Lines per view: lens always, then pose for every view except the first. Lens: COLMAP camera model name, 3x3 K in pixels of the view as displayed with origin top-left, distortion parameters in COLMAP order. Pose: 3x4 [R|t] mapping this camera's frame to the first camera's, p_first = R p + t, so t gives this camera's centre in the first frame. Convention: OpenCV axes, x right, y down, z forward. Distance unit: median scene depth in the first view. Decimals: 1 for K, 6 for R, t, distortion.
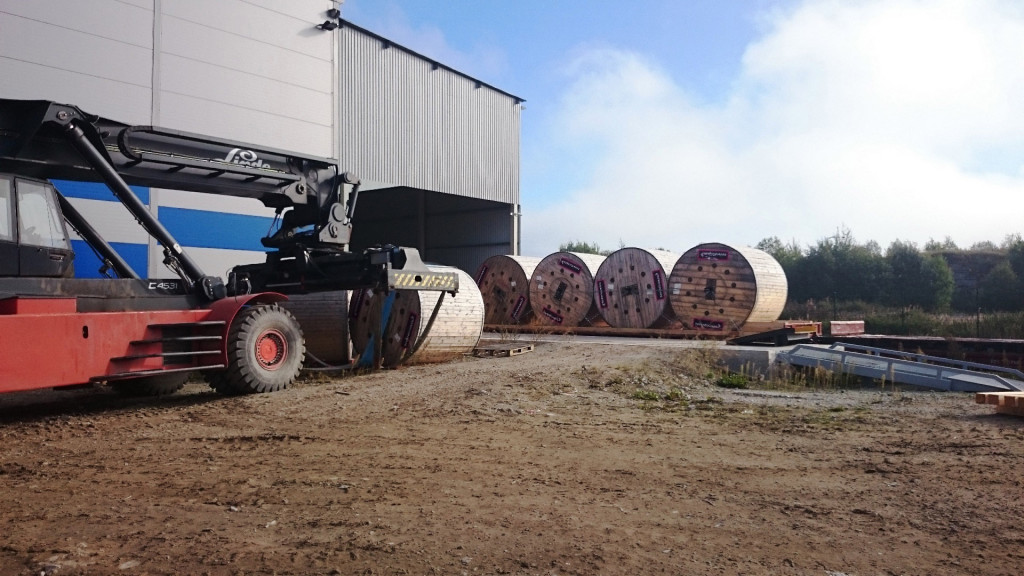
lens RADIAL K [[805.8, 0, 510.9], [0, 805.8, 280.6], [0, 0, 1]] dist [0.205729, -0.462447]
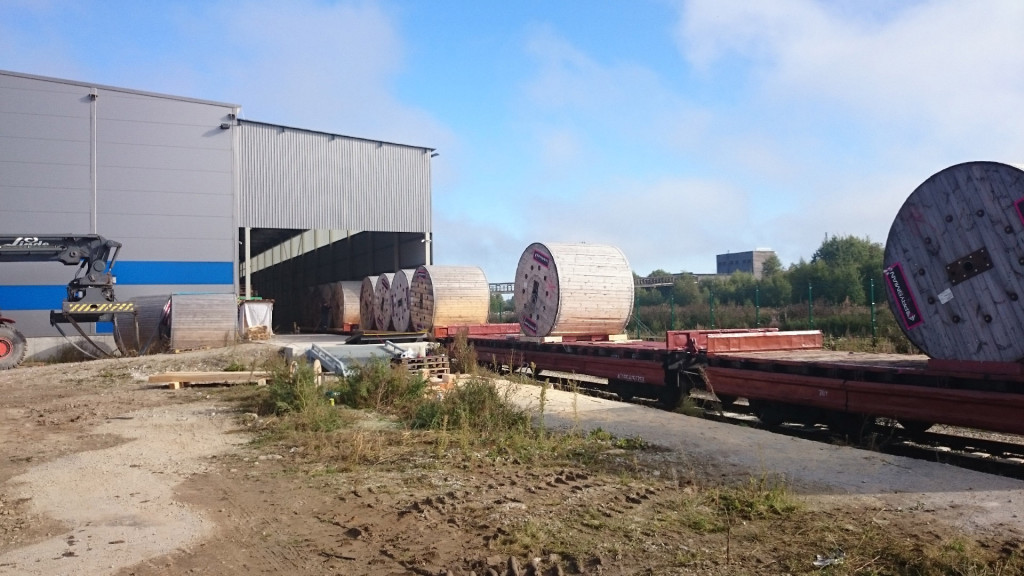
lens RADIAL K [[805.8, 0, 510.9], [0, 805.8, 280.6], [0, 0, 1]] dist [0.205729, -0.462447]
pose [[0.900979, -0.038192, -0.432177, 0.872330], [0.037412, 0.999247, -0.010310, -0.003337], [0.432246, -0.006879, 0.901730, -0.101403]]
